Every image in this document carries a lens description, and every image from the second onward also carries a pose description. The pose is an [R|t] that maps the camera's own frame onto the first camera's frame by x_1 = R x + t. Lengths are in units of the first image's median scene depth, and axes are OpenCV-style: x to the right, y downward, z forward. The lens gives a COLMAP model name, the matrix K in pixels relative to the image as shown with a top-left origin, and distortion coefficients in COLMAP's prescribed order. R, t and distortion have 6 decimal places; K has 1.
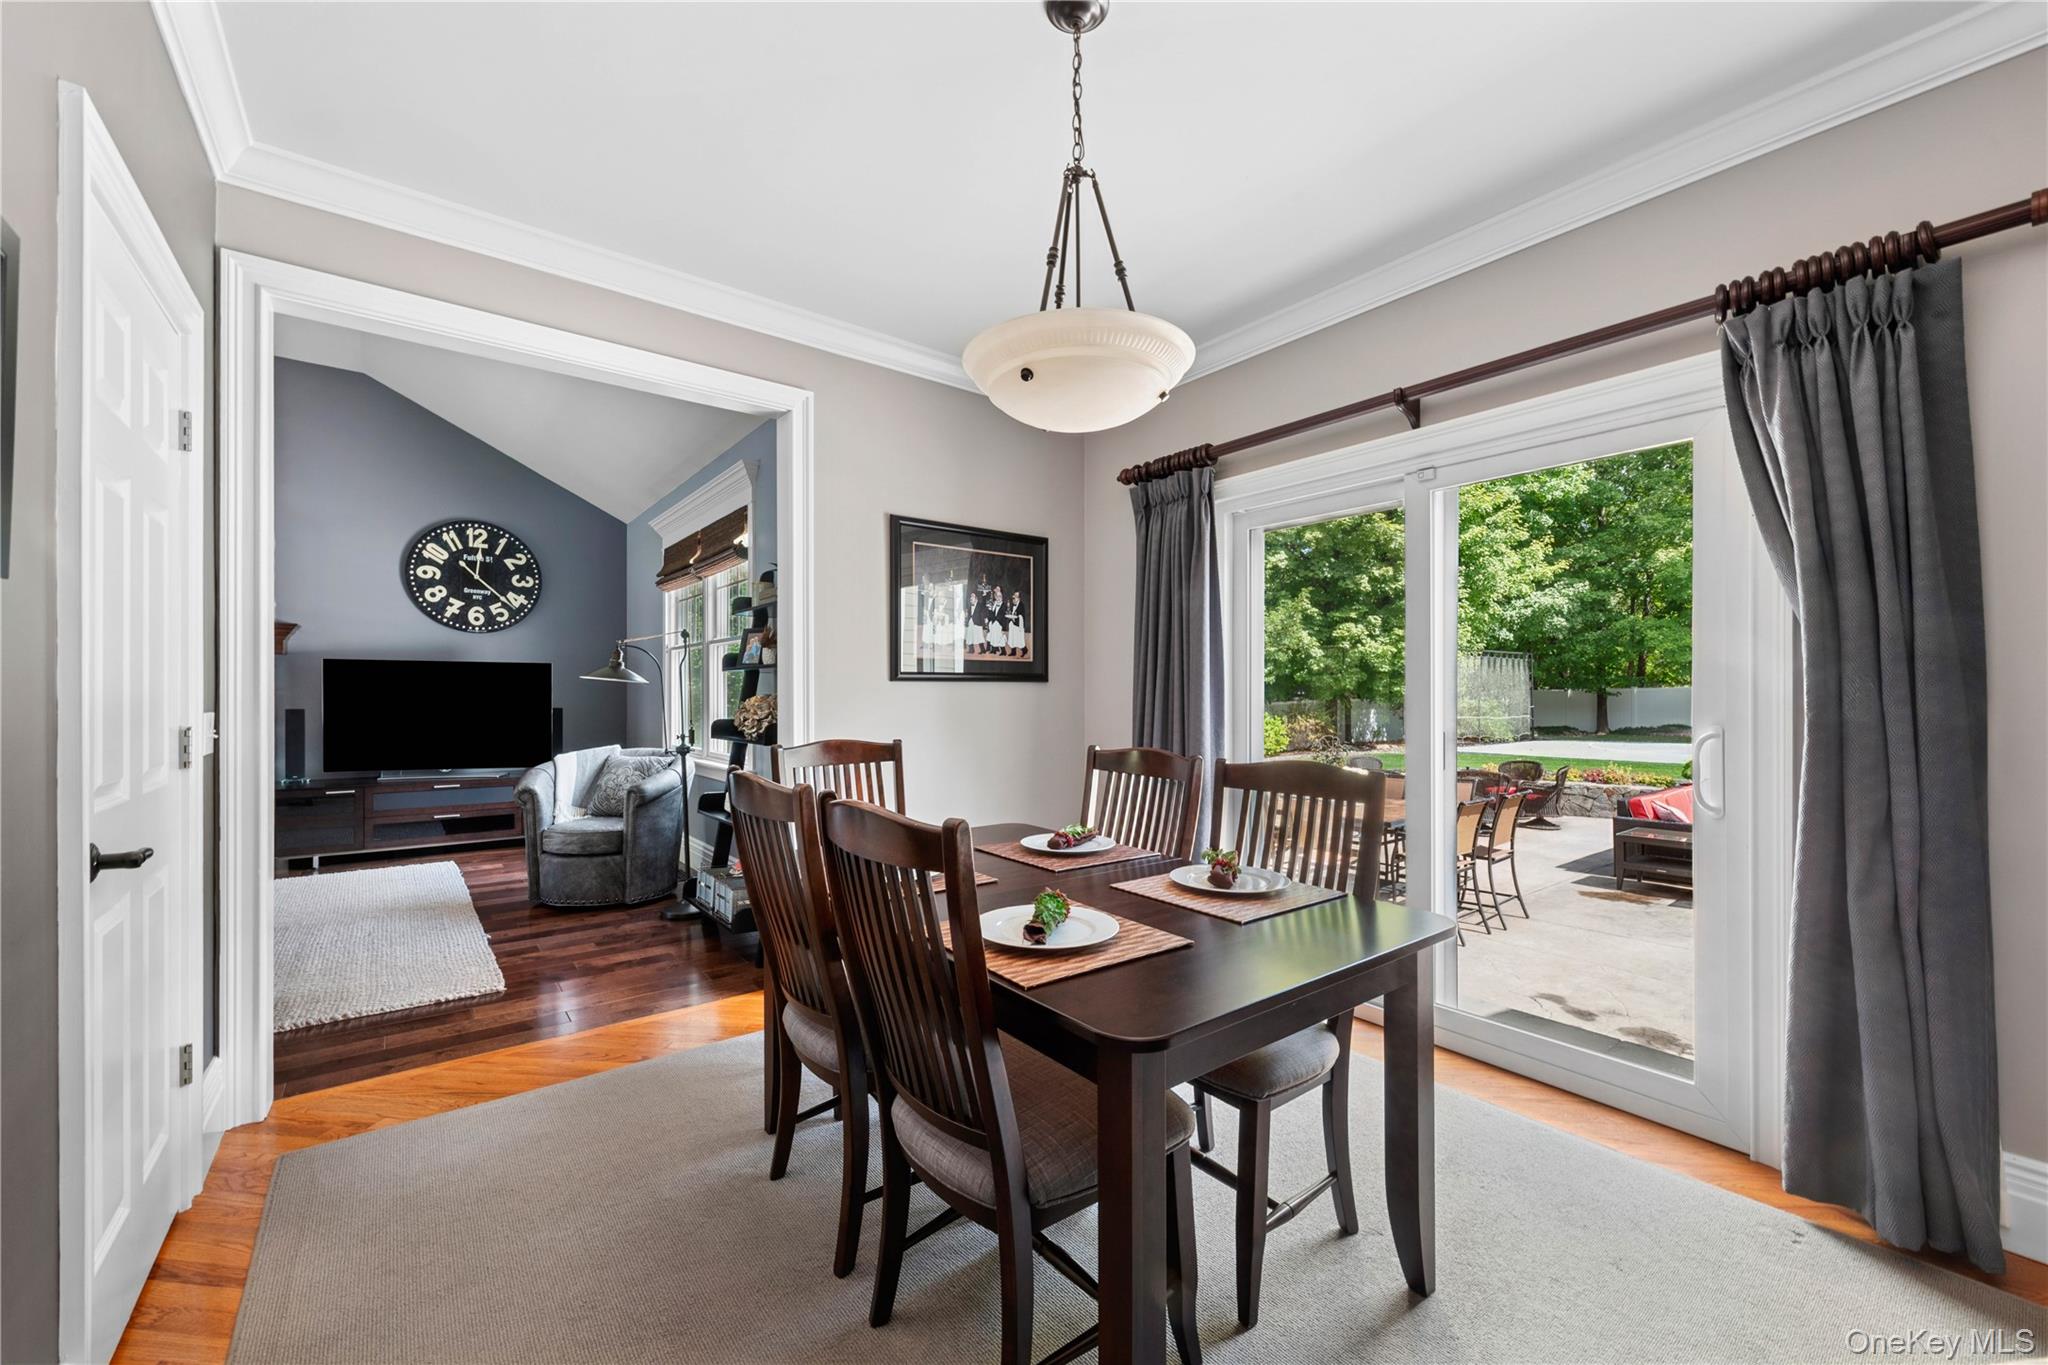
lens RADIAL K [[814.3, 0, 1028.6], [0, 814.3, 699.8], [0, 0, 1]] dist [0.006464, -0.002679]
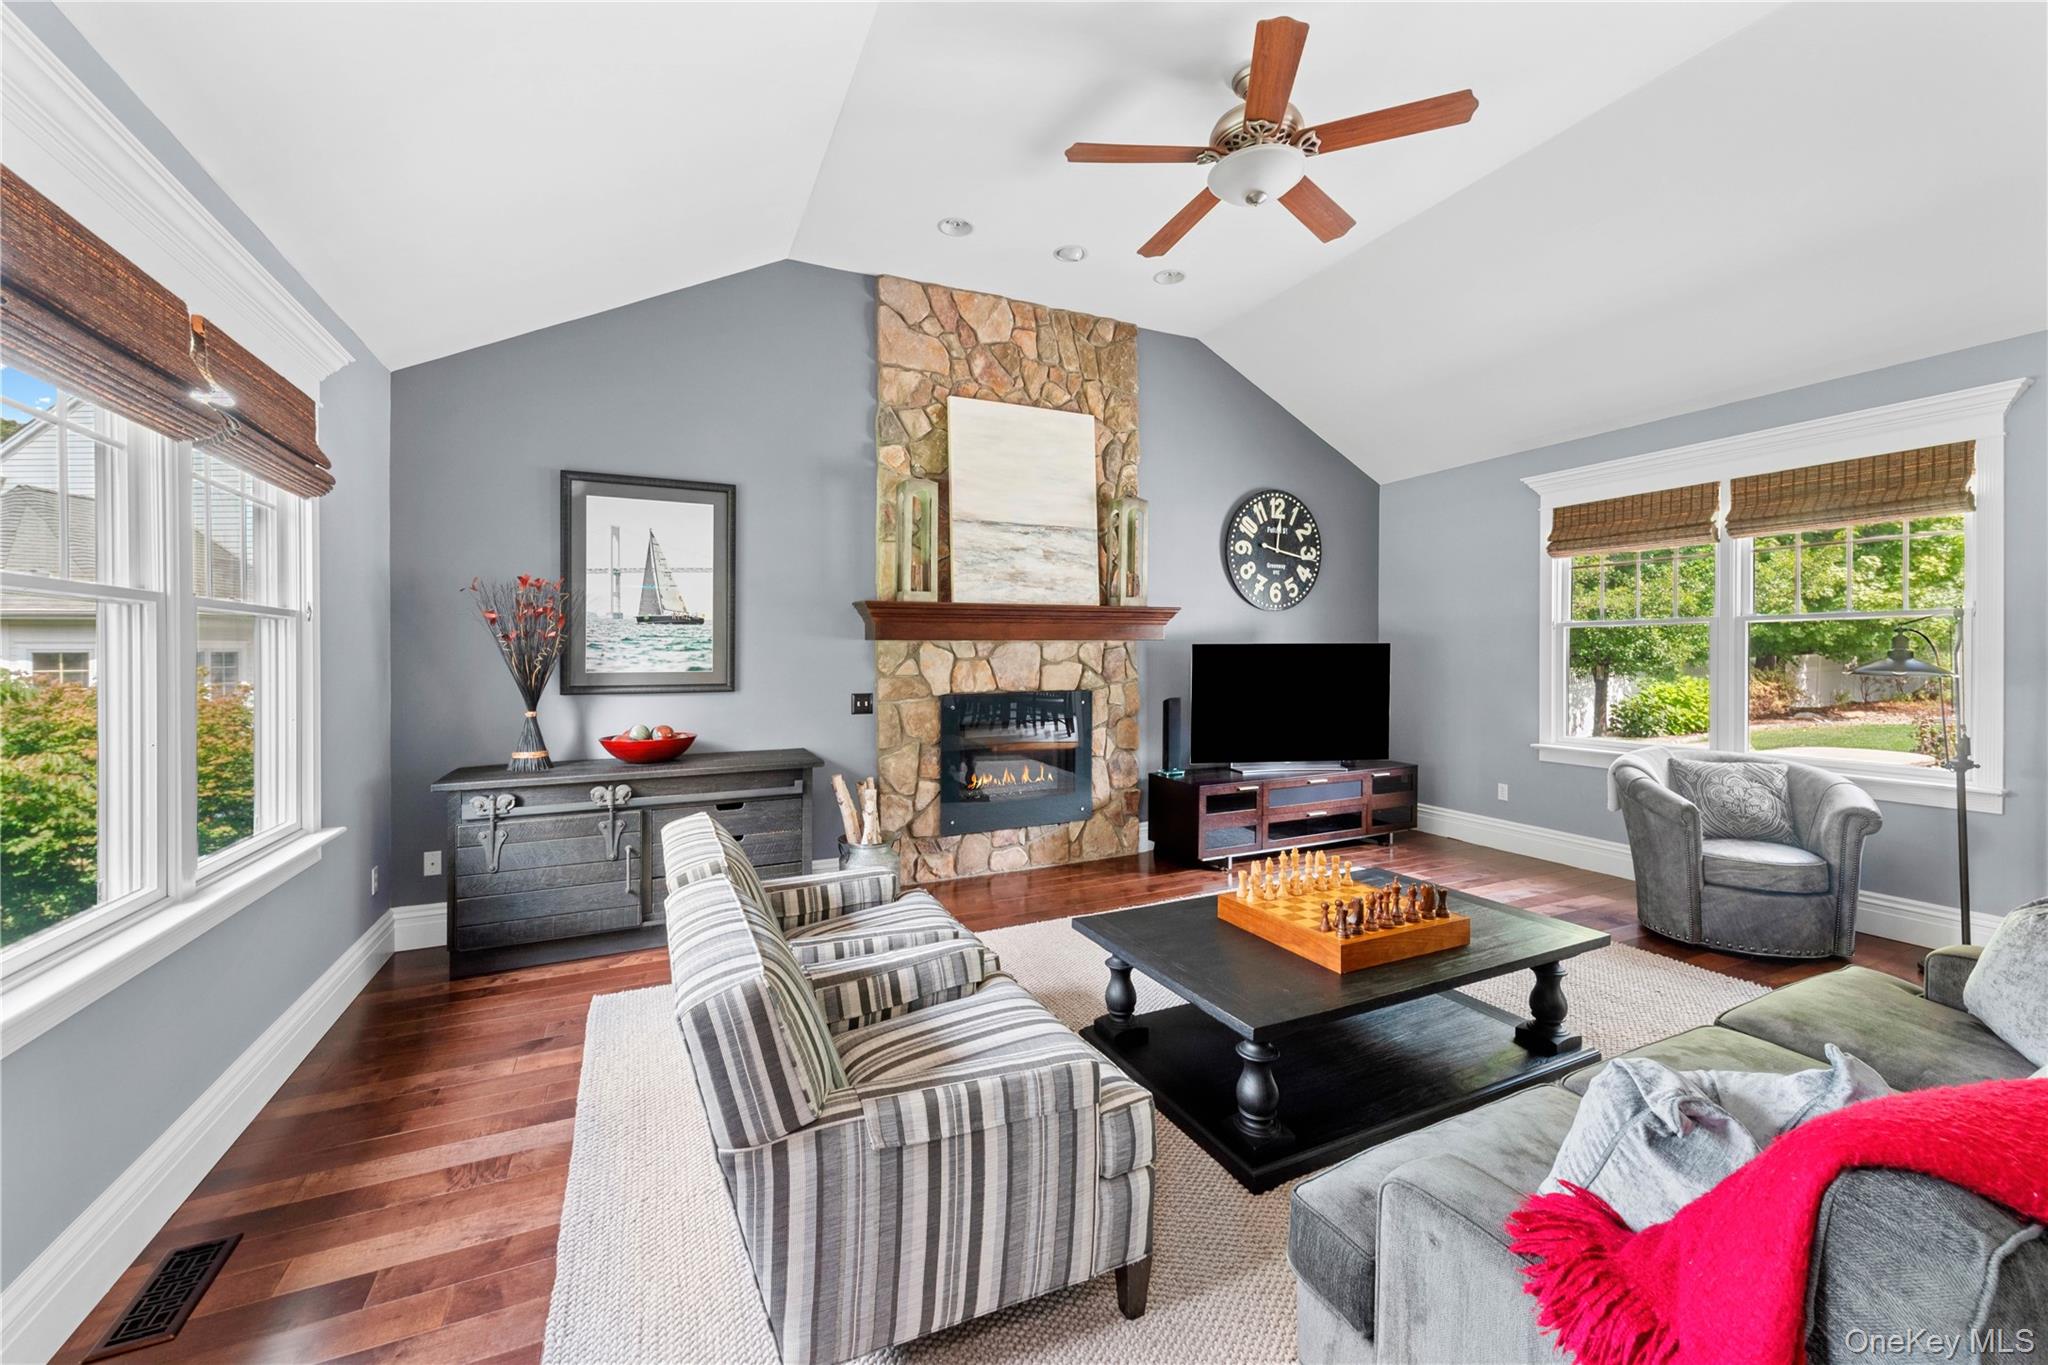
lens RADIAL K [[814.3, 0, 1016.0], [0, 814.3, 661.9], [0, 0, 1]] dist [0.006464, -0.002679]
pose [[0.973628, -0.005785, -0.228068, -0.870281], [0.007224, 0.999959, 0.005475, -0.036501], [0.228027, -0.006979, 0.973630, 0.037681]]
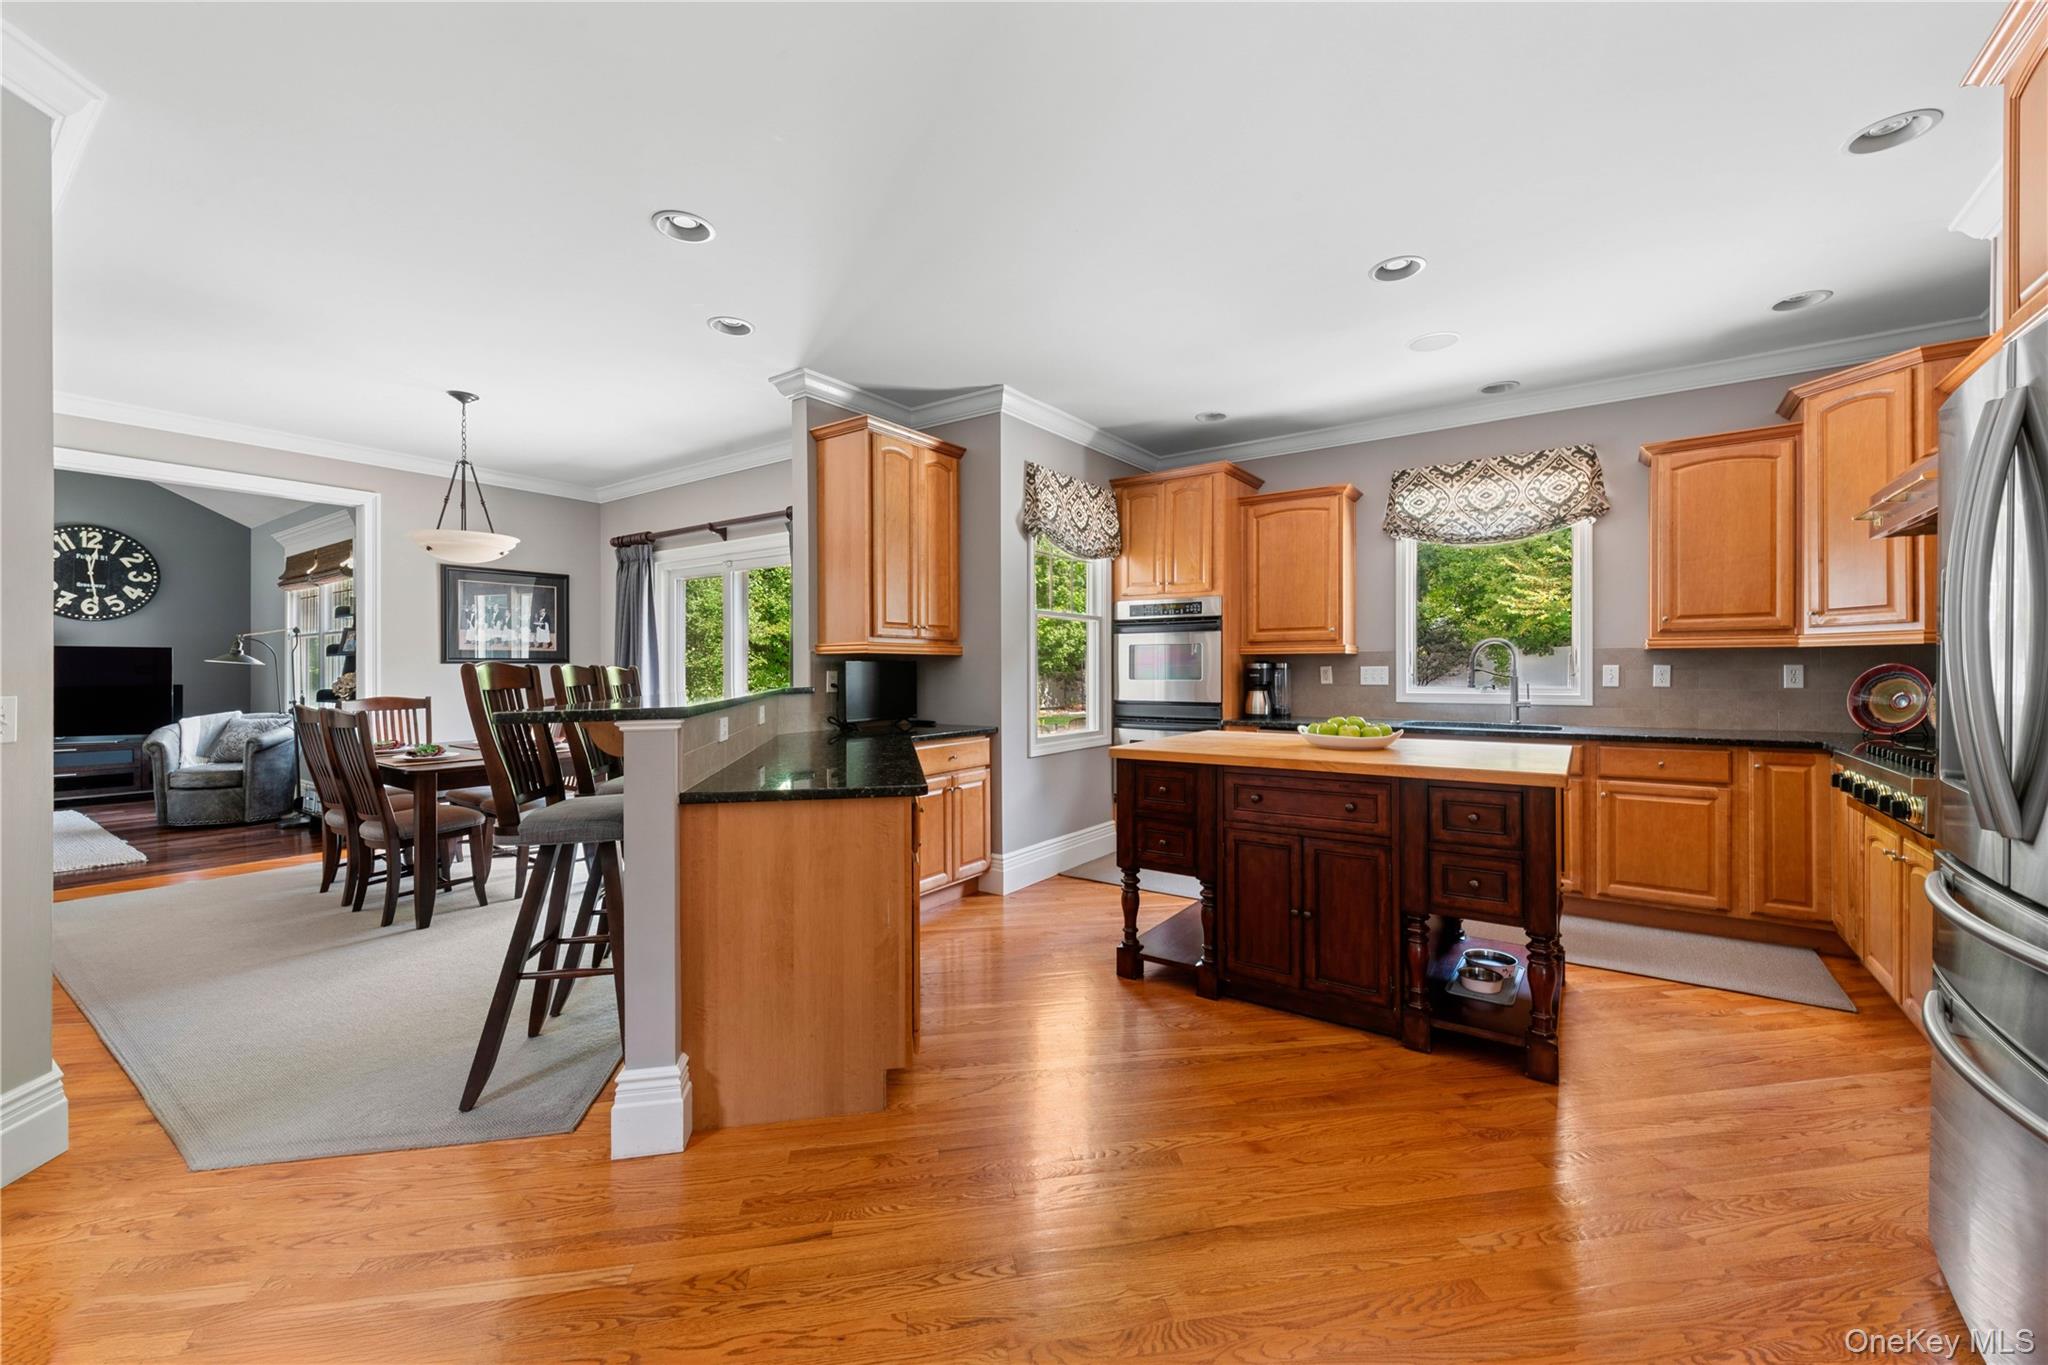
lens RADIAL K [[814.3, 0, 1044.7], [0, 814.3, 672.3], [0, 0, 1]] dist [0.006464, -0.002679]
pose [[0.954317, -0.003698, 0.298775, 0.322066], [0.005325, 0.999975, -0.004631, 0.005363], [-0.298750, 0.006010, 0.954312, -0.608141]]
